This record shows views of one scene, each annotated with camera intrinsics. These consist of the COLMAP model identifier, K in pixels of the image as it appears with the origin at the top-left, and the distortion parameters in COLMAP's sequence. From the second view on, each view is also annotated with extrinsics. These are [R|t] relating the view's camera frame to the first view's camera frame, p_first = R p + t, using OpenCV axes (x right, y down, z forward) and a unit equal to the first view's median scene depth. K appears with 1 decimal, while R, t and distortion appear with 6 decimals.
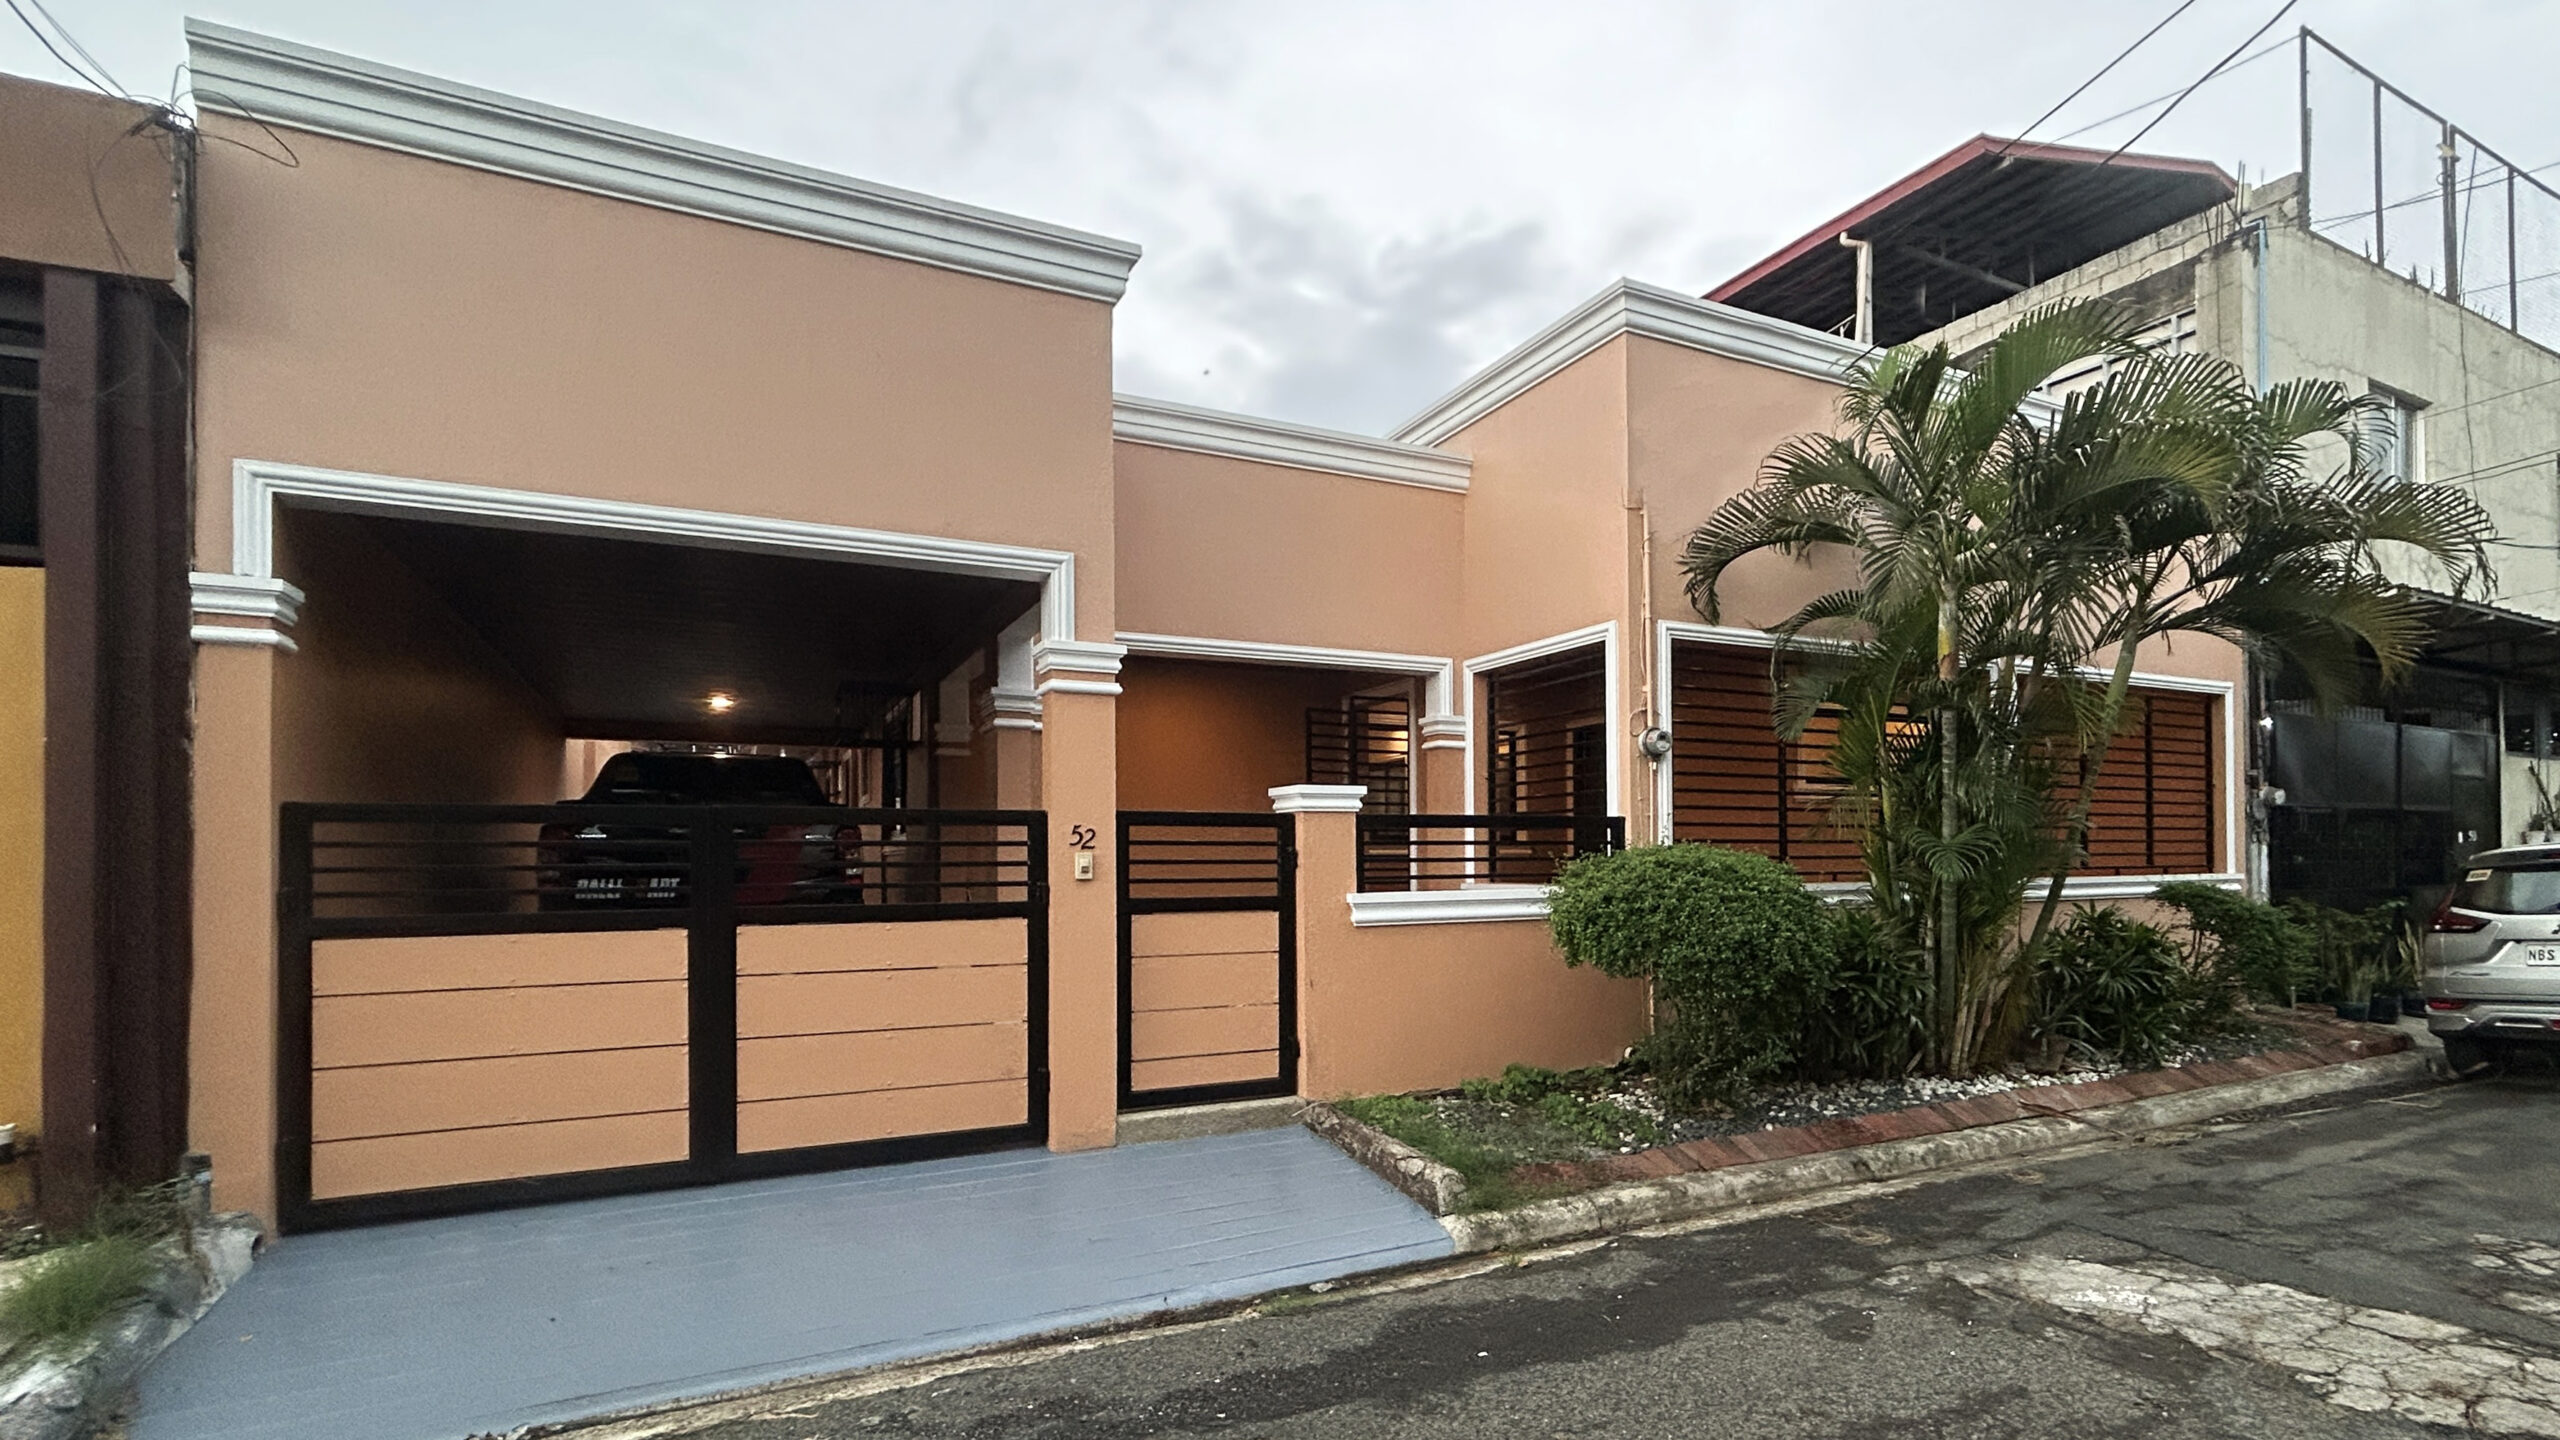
lens RADIAL K [[1105.4, 0, 1362.2], [0, 1105.4, 851.6], [0, 0, 1]] dist [0.001646, -0.000455]
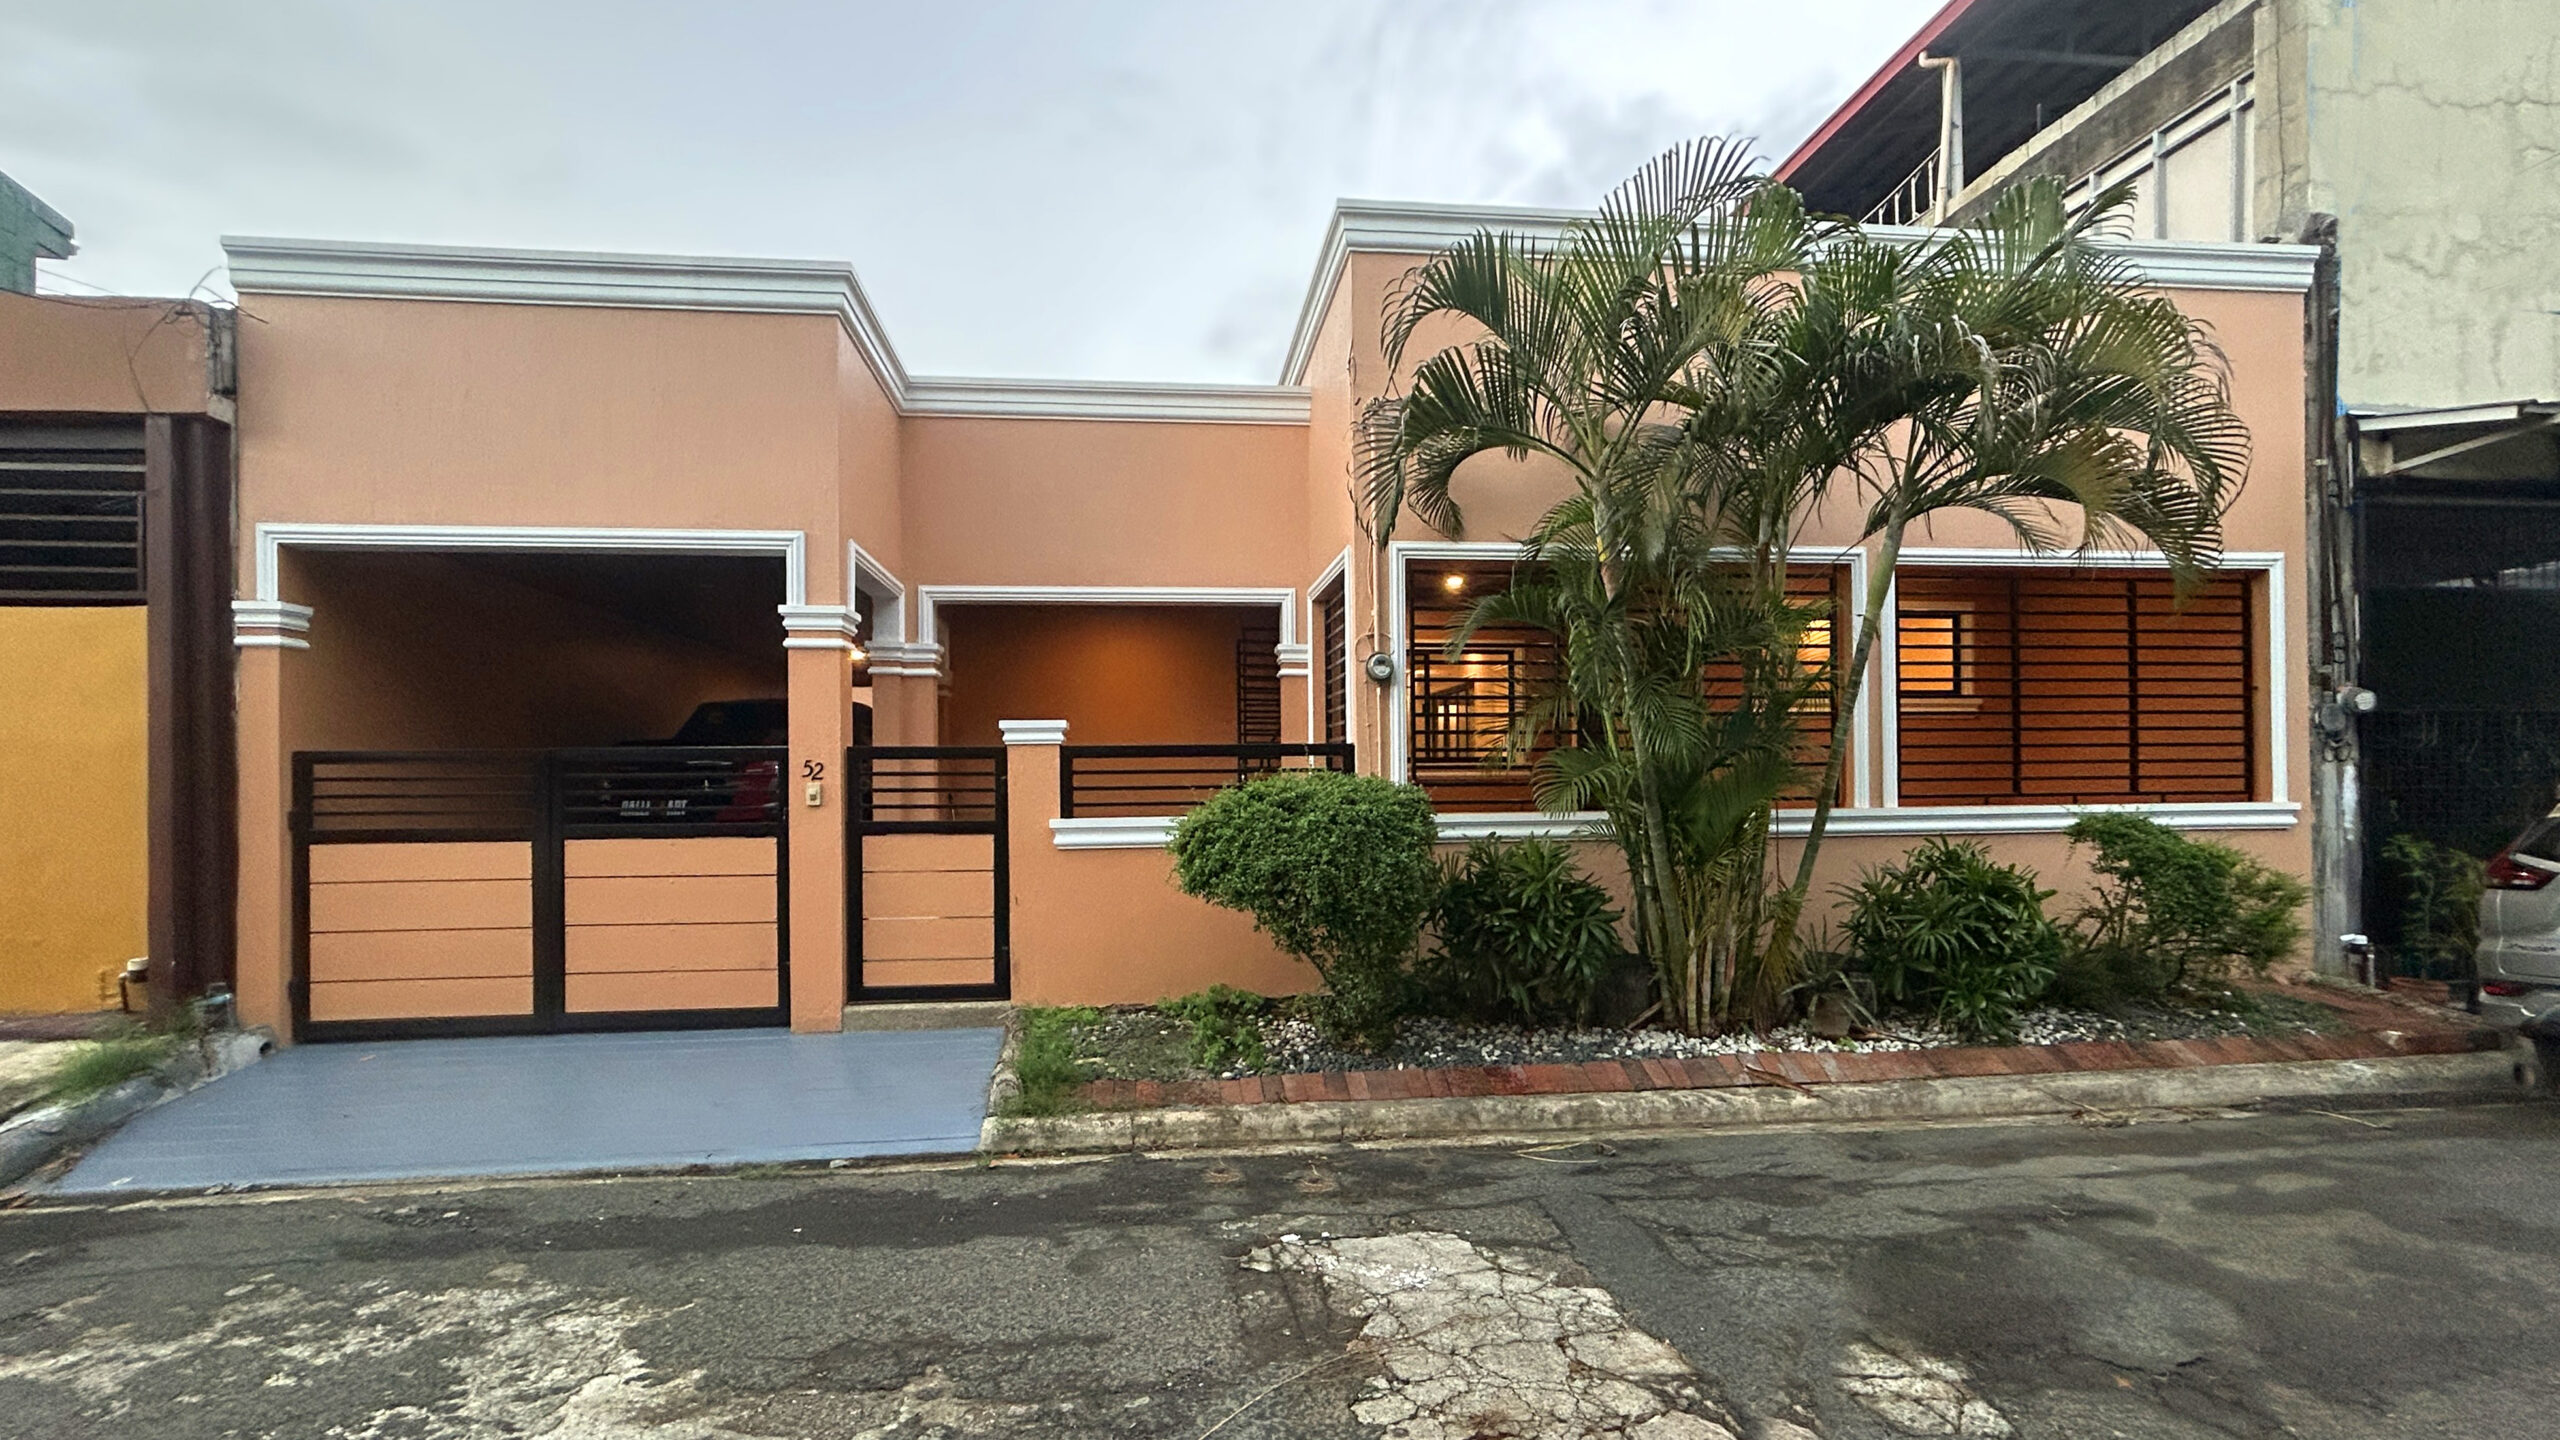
lens RADIAL K [[1067.1, 0, 1251.9], [0, 1067.1, 776.6], [0, 0, 1]] dist [-0.000489, 0.000604]
pose [[0.936797, -0.003157, -0.349858, 0.574035], [0.005325, 0.999972, 0.005236, -0.009008], [0.349832, -0.006768, 0.936788, 0.087413]]
